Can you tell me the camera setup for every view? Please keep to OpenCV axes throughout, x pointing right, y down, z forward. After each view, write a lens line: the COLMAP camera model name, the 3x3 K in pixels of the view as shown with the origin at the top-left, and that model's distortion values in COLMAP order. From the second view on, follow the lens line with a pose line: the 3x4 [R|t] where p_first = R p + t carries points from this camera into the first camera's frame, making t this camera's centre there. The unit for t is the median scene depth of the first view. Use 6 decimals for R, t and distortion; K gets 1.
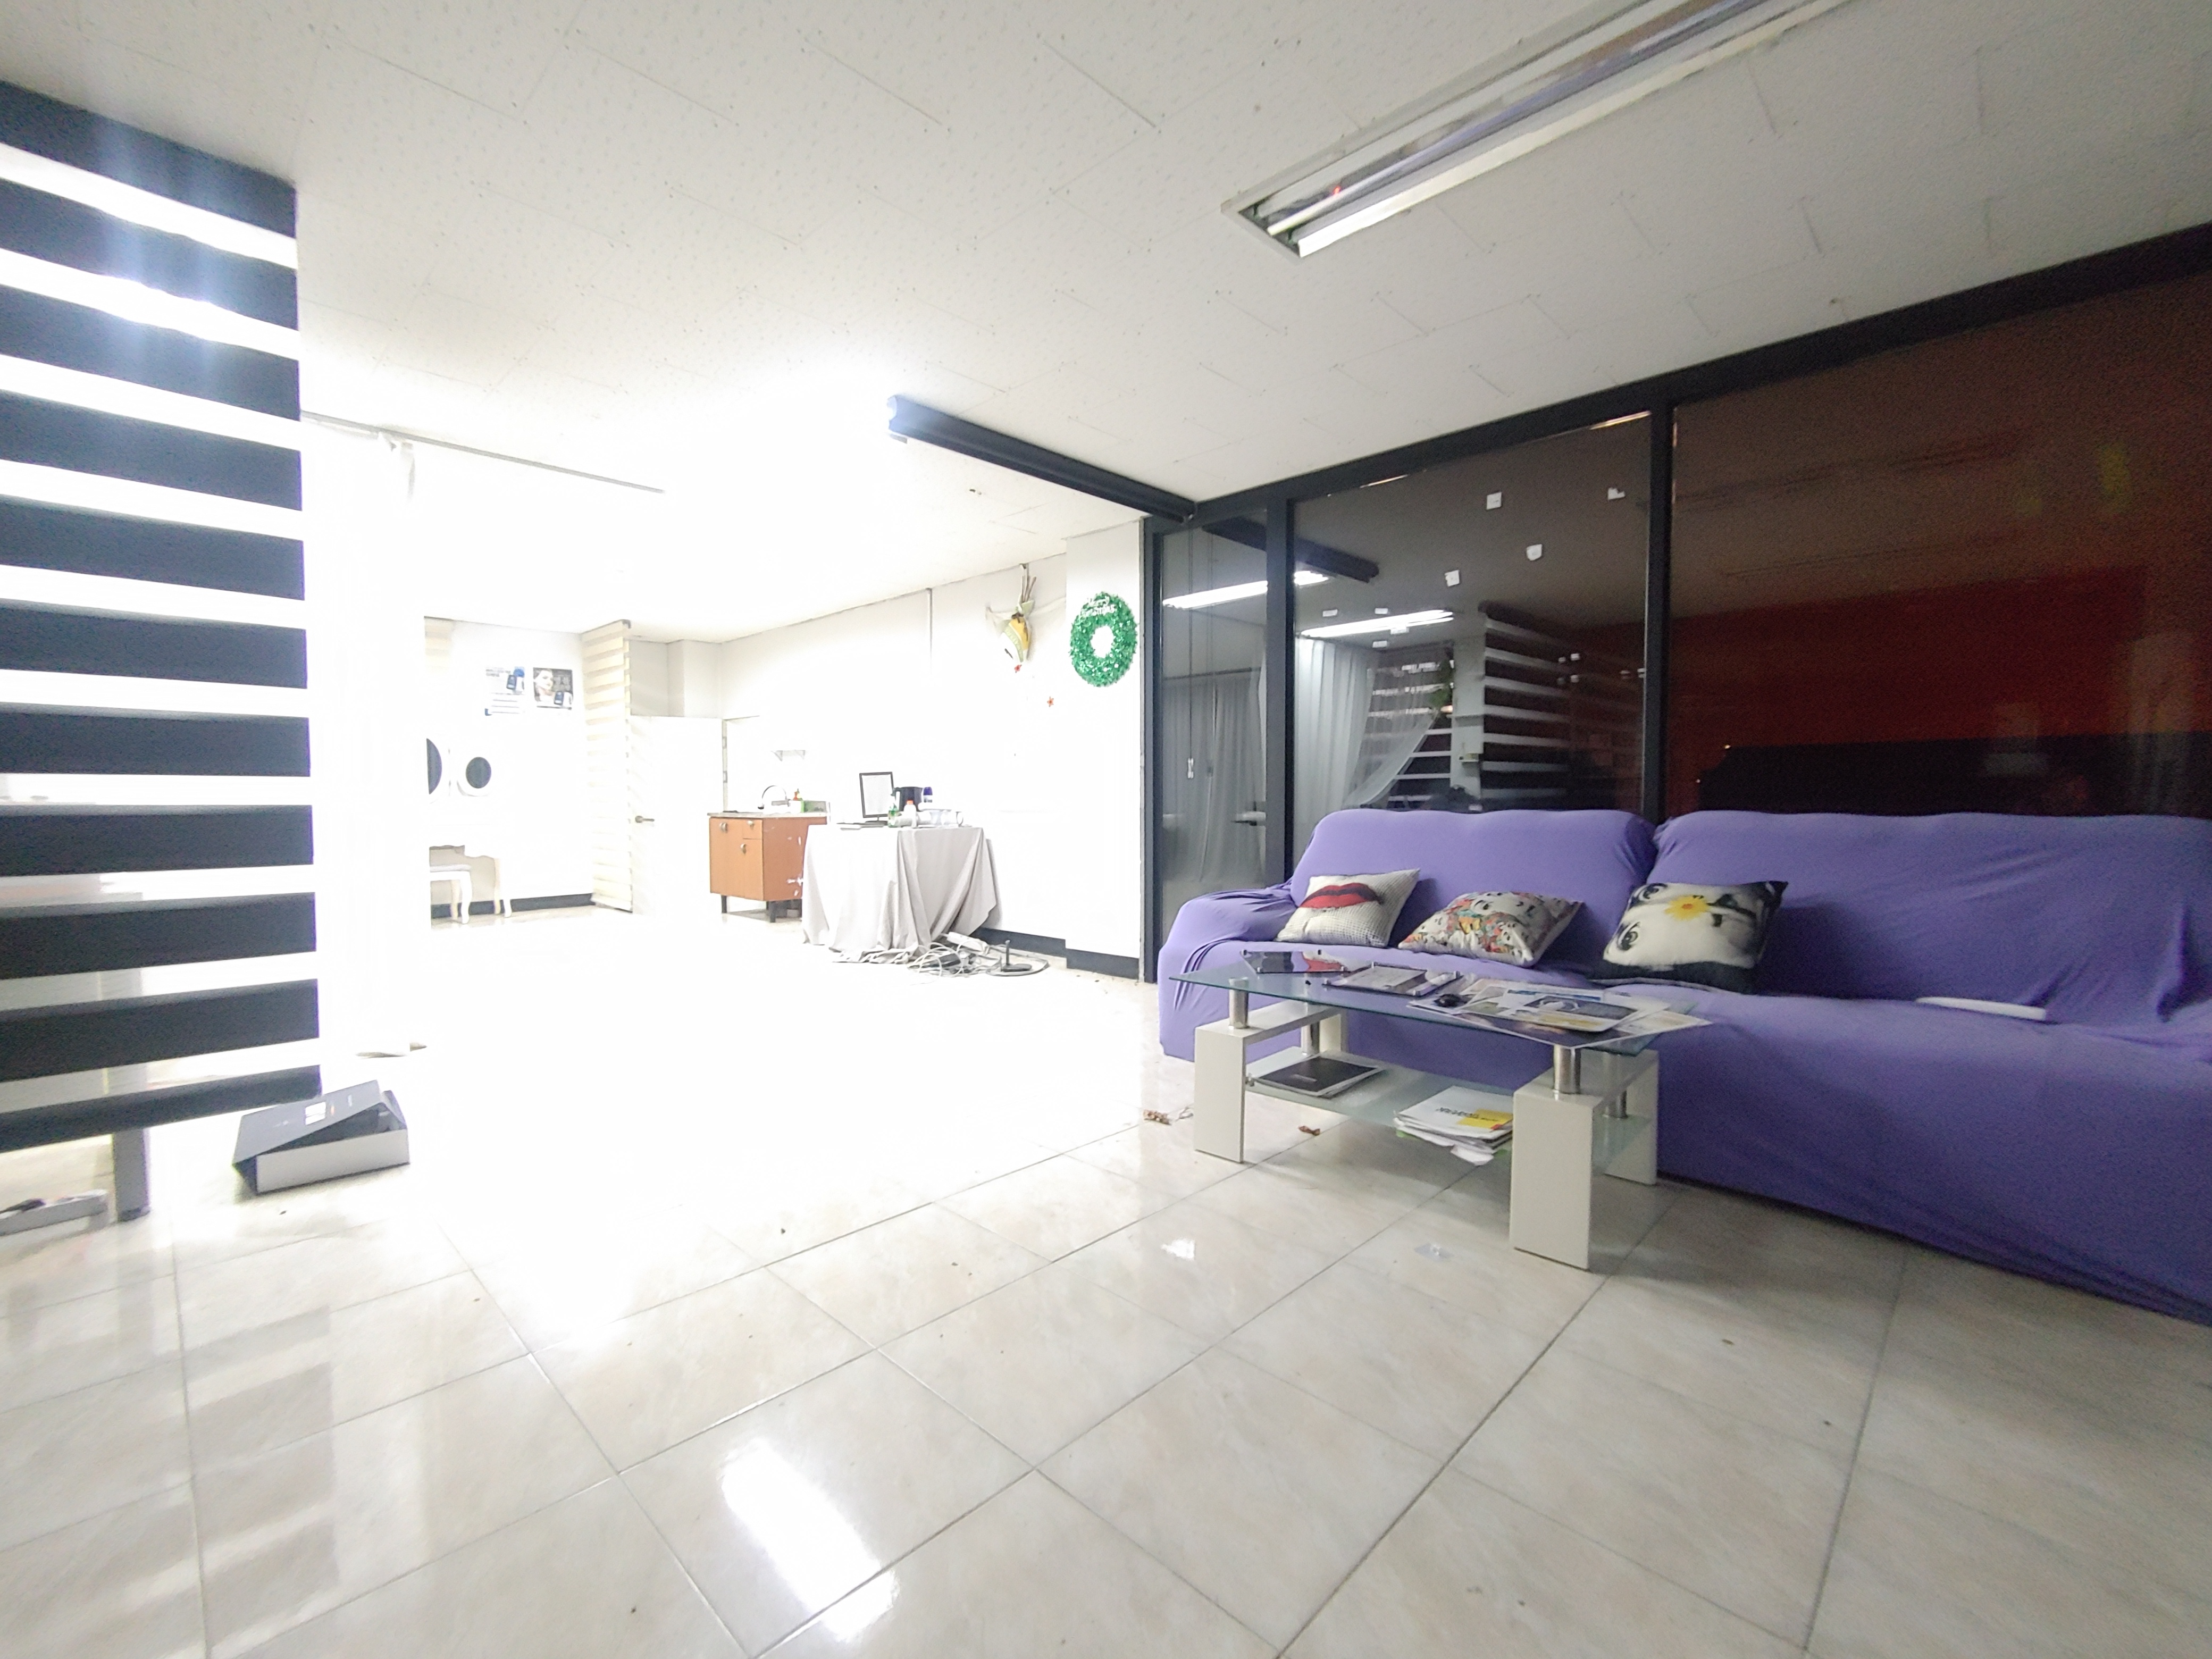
lens RADIAL K [[936.8, 0, 1106.0], [0, 936.8, 829.5], [0, 0, 1]] dist [-0.000783, 0.000554]
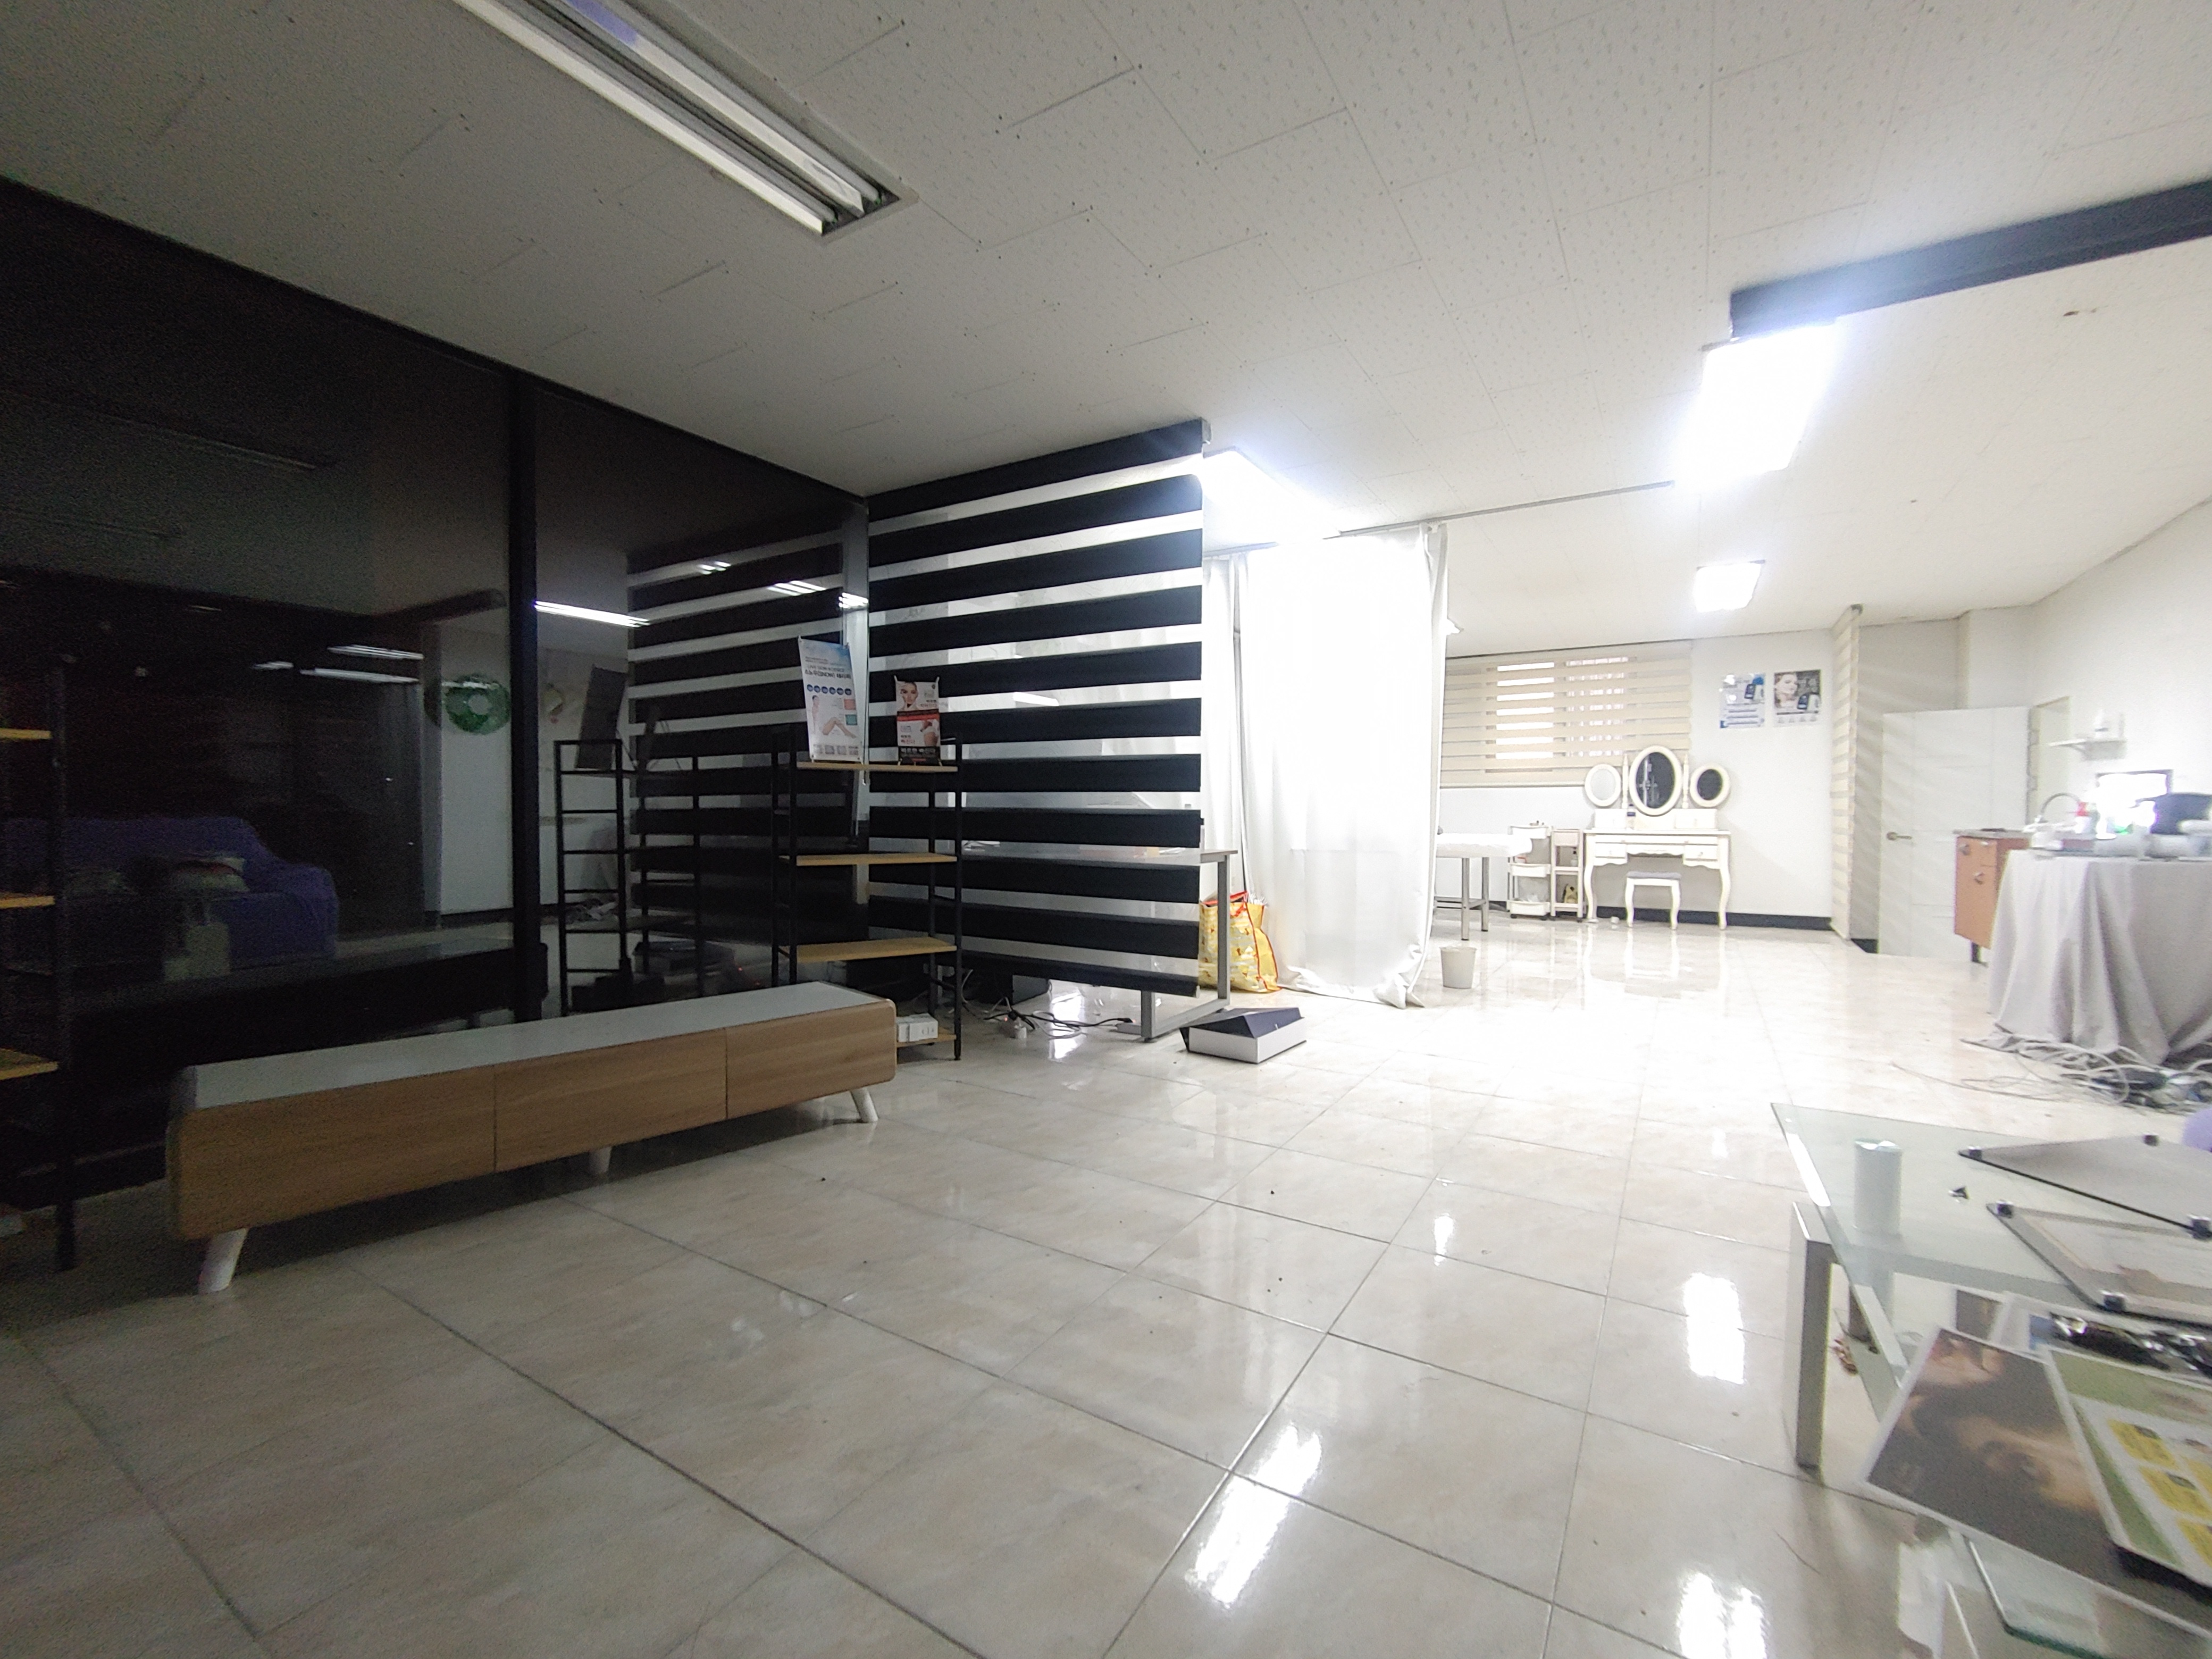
lens RADIAL K [[936.8, 0, 1106.0], [0, 936.8, 829.5], [0, 0, 1]] dist [-0.000783, 0.000554]
pose [[0.216810, 0.024471, -0.975907, 0.184438], [-0.039518, 0.999086, 0.016273, -0.003251], [0.975414, 0.035038, 0.217579, 0.146932]]
